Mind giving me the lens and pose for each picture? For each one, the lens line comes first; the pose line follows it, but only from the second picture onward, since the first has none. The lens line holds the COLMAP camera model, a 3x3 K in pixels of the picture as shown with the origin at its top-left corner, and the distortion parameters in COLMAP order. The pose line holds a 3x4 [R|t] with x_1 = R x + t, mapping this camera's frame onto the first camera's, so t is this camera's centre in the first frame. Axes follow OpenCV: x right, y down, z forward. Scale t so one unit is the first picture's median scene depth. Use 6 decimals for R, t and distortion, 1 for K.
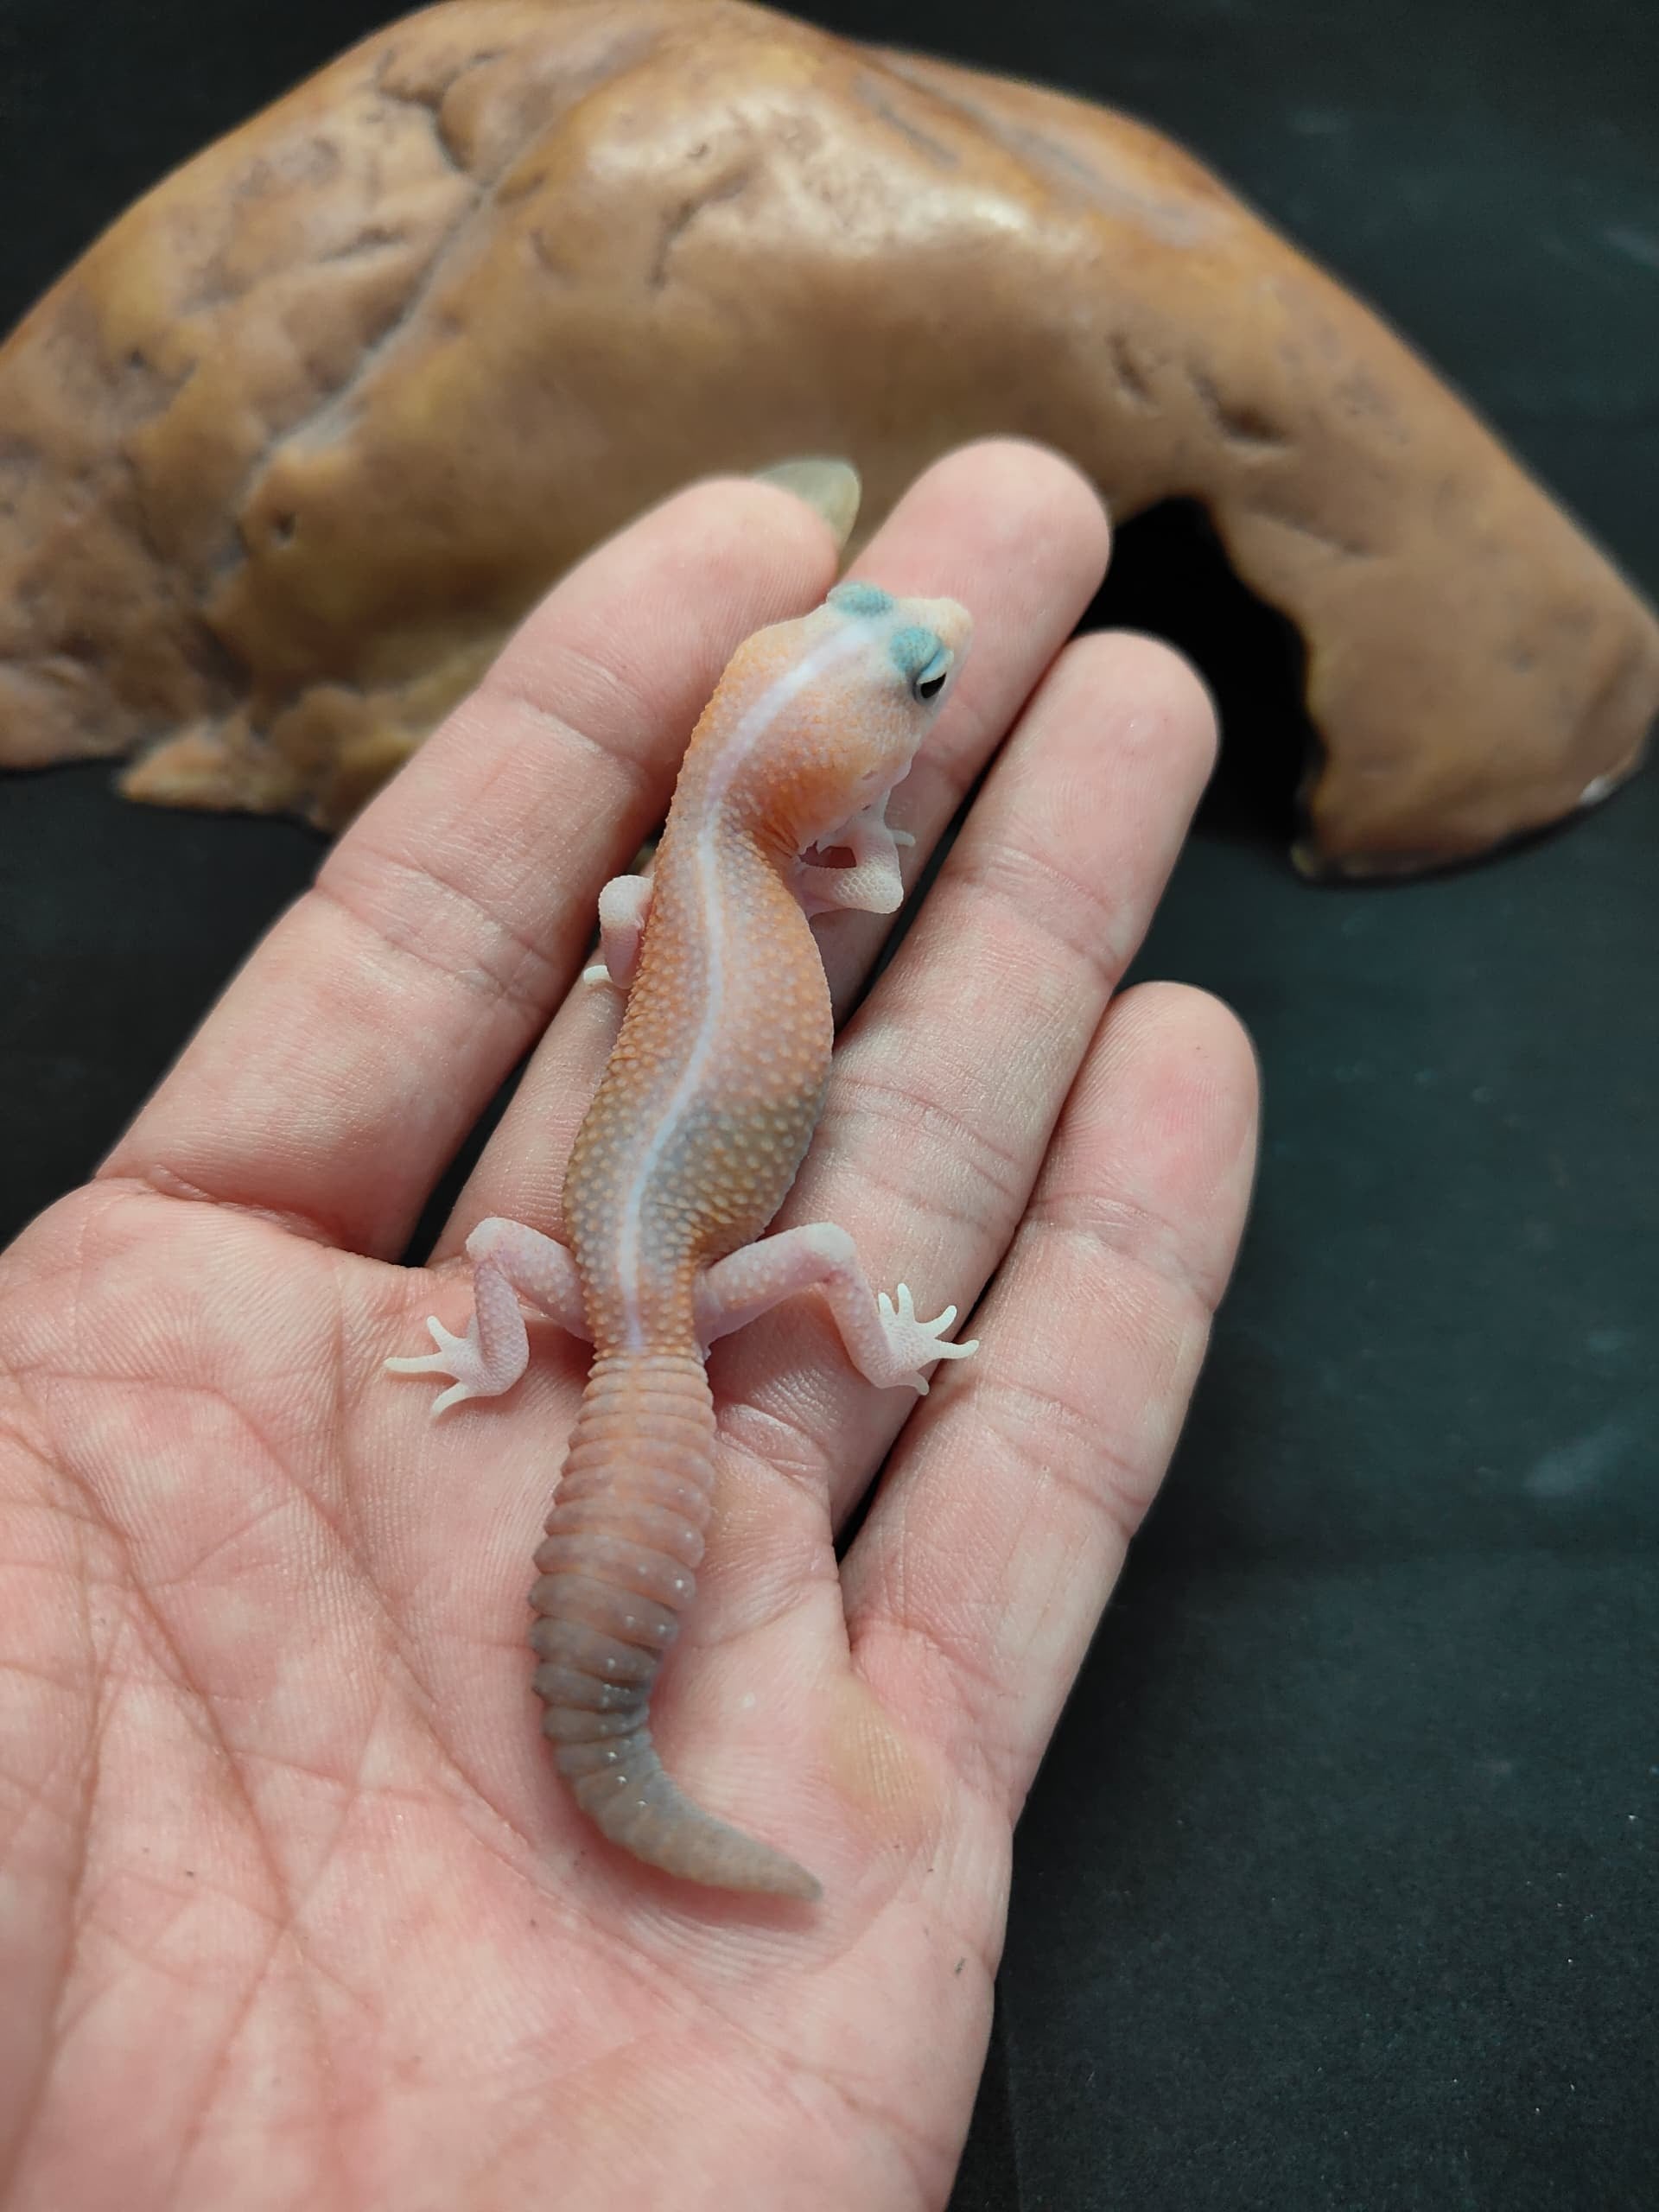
lens RADIAL K [[1687.0, 0, 815.7], [0, 1687.0, 1109.1], [0, 0, 1]] dist [-0.072042, 0.034085]
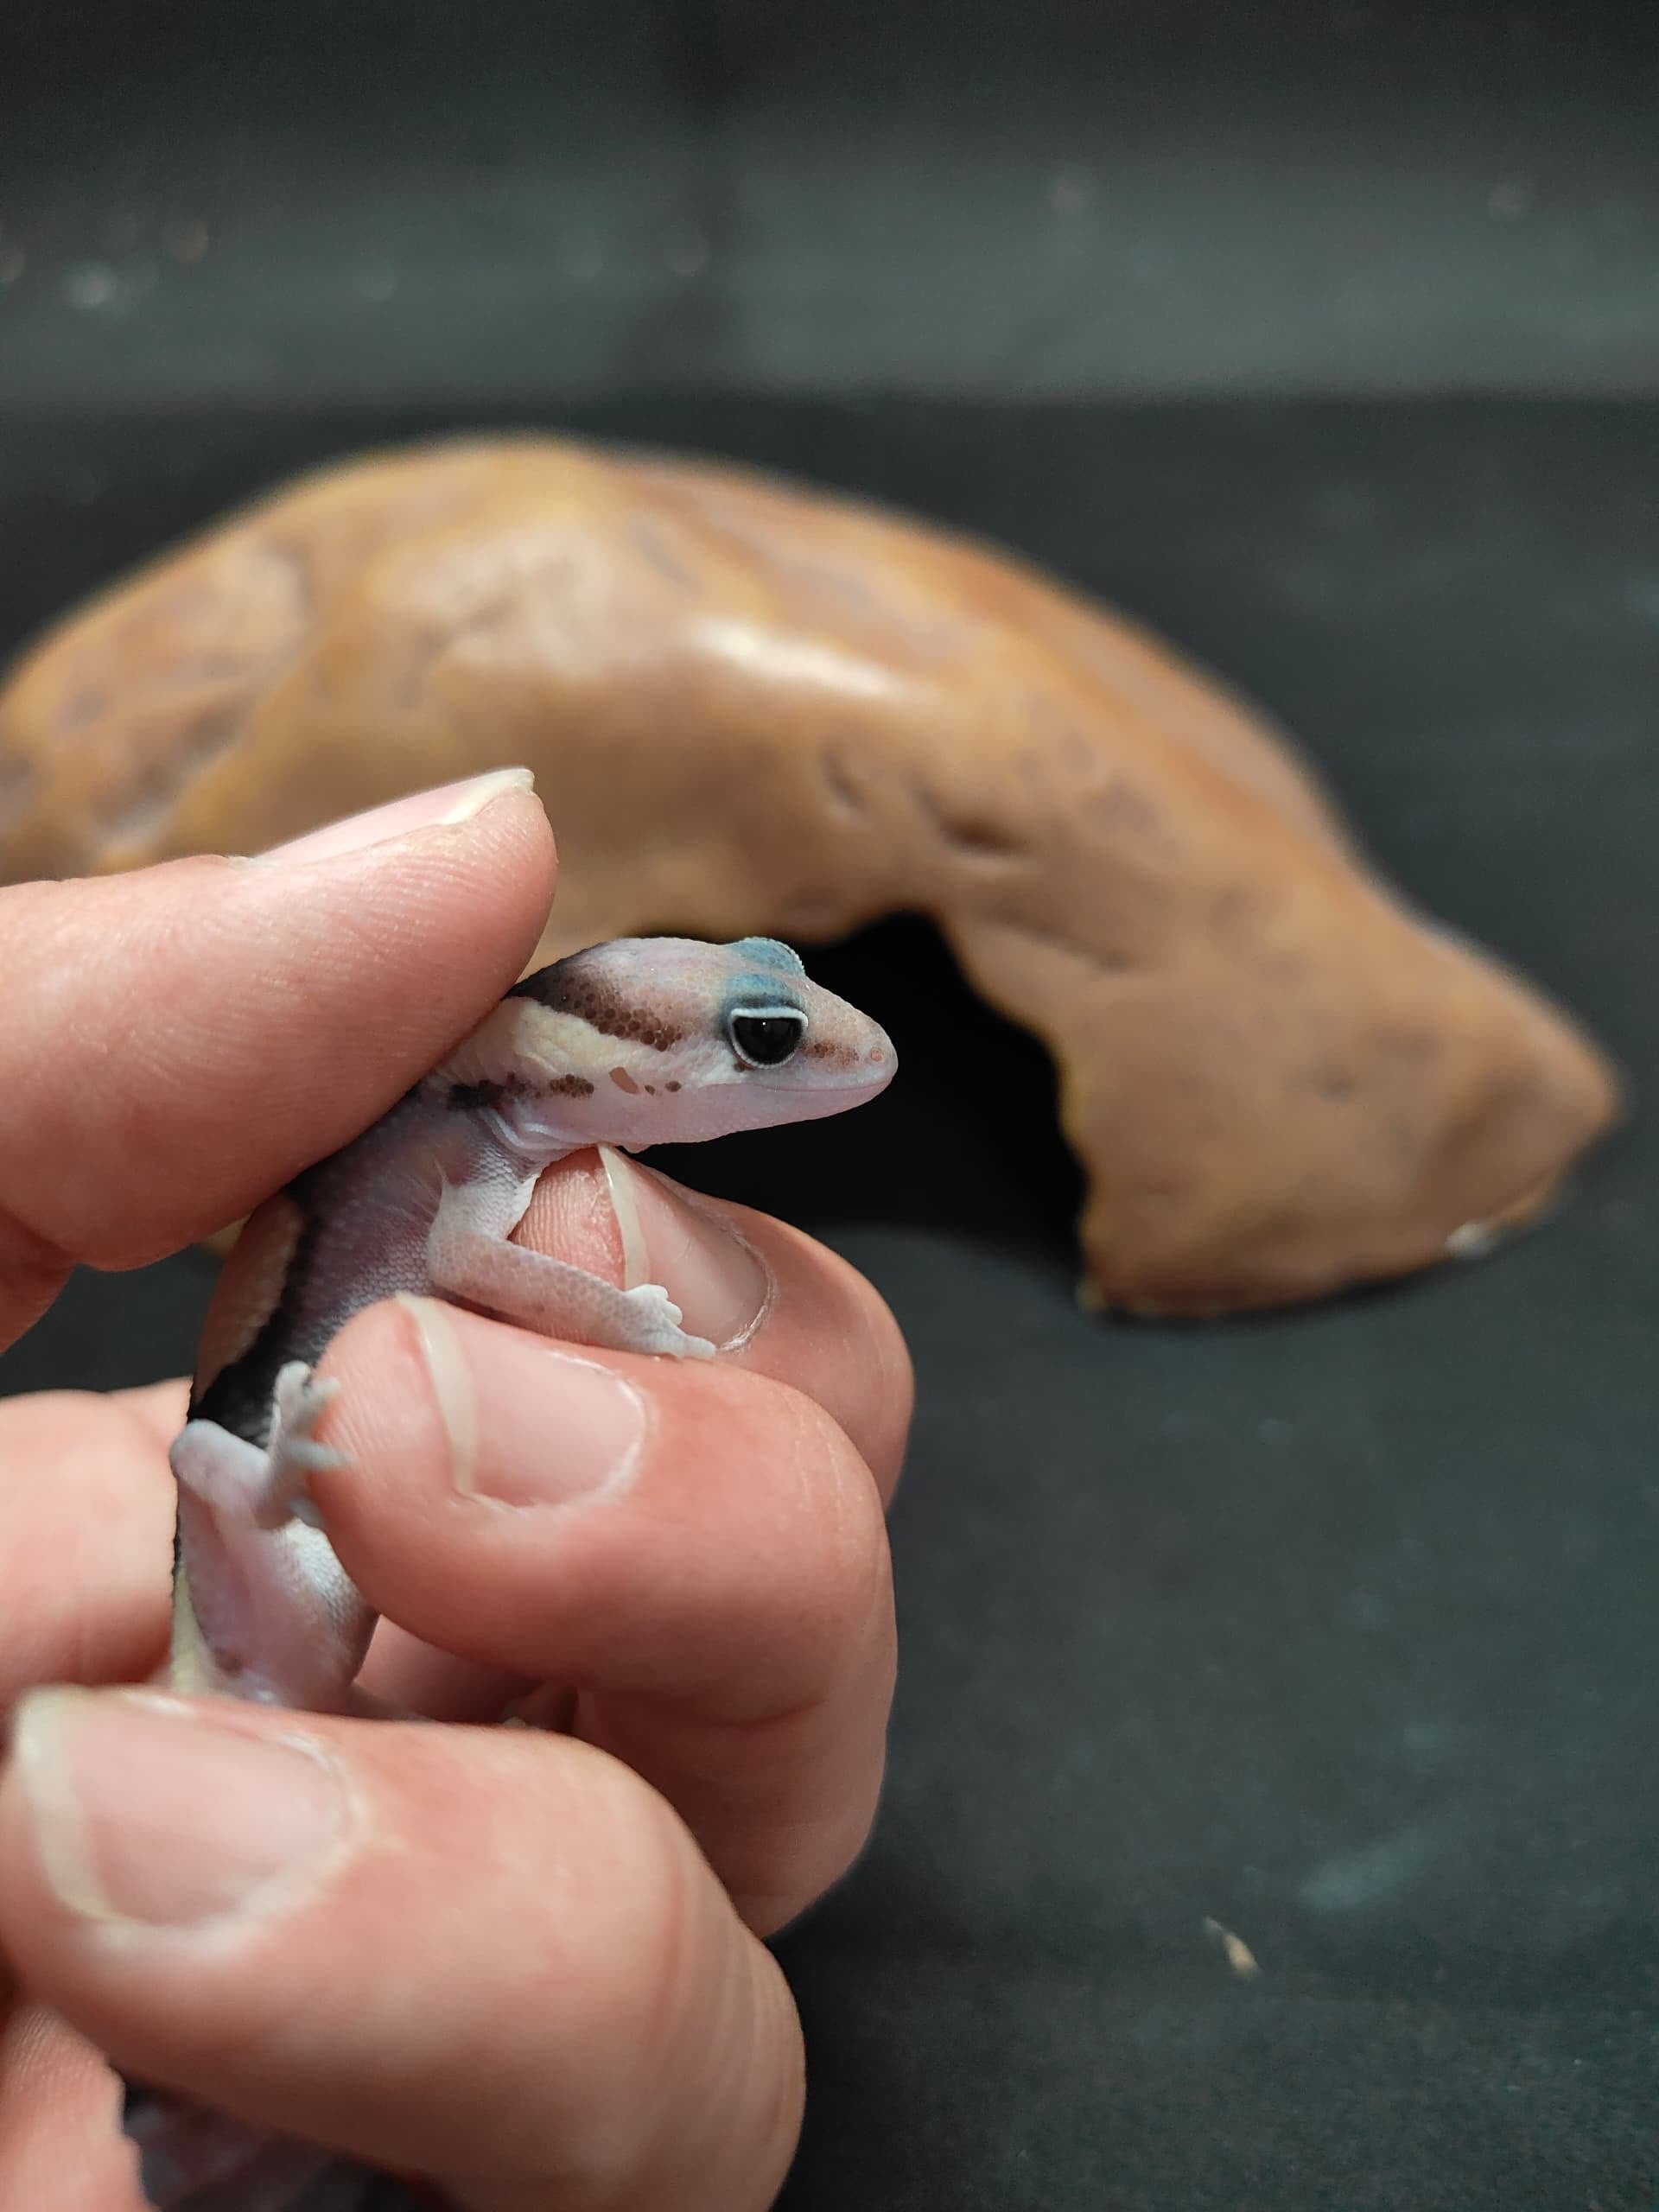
lens RADIAL K [[1692.3, 0, 822.2], [0, 1692.3, 1115.4], [0, 0, 1]] dist [-0.063748, 0.018065]
pose [[0.970452, 0.053997, -0.235175, 0.407705], [-0.106032, 0.970926, -0.214614, -0.035994], [0.216749, 0.233209, 0.947963, 0.091797]]
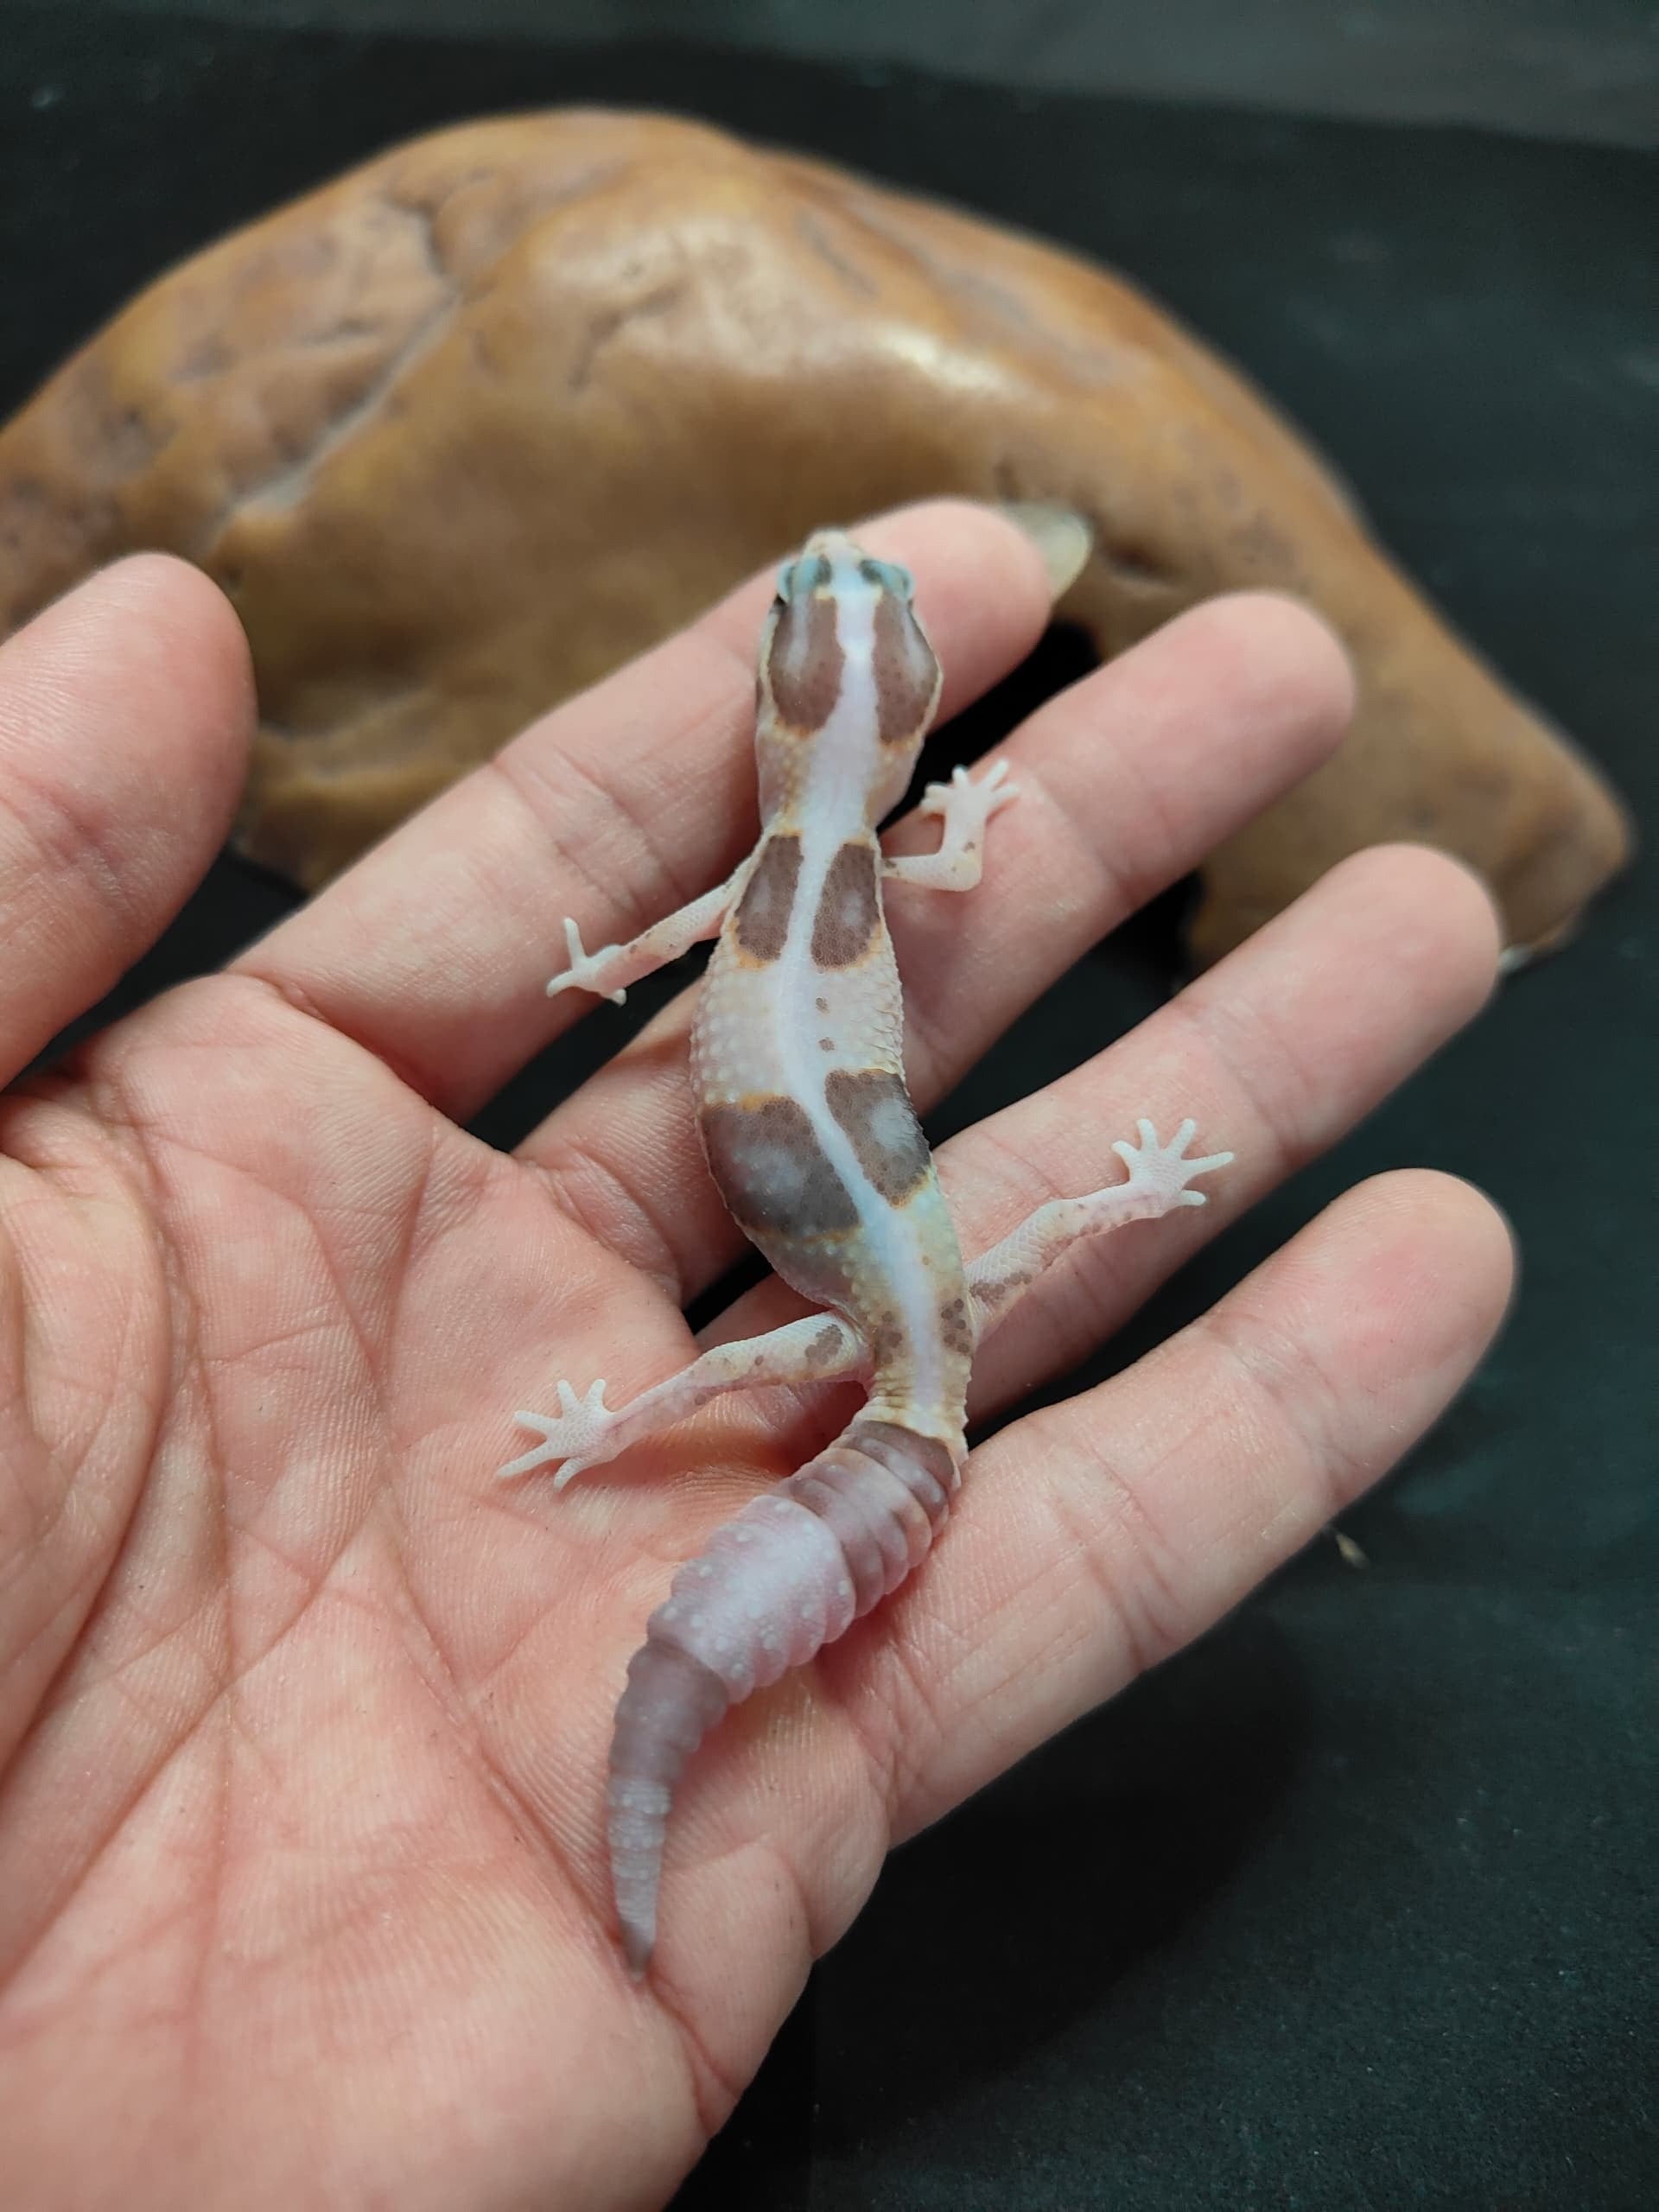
lens RADIAL K [[1692.3, 0, 823.9], [0, 1692.3, 1107.5], [0, 0, 1]] dist [-0.063748, 0.018065]
pose [[0.986508, 0.123745, -0.107184, 0.221926], [-0.131365, 0.989054, -0.067192, 0.015348], [0.097696, 0.080365, 0.991966, -0.017515]]
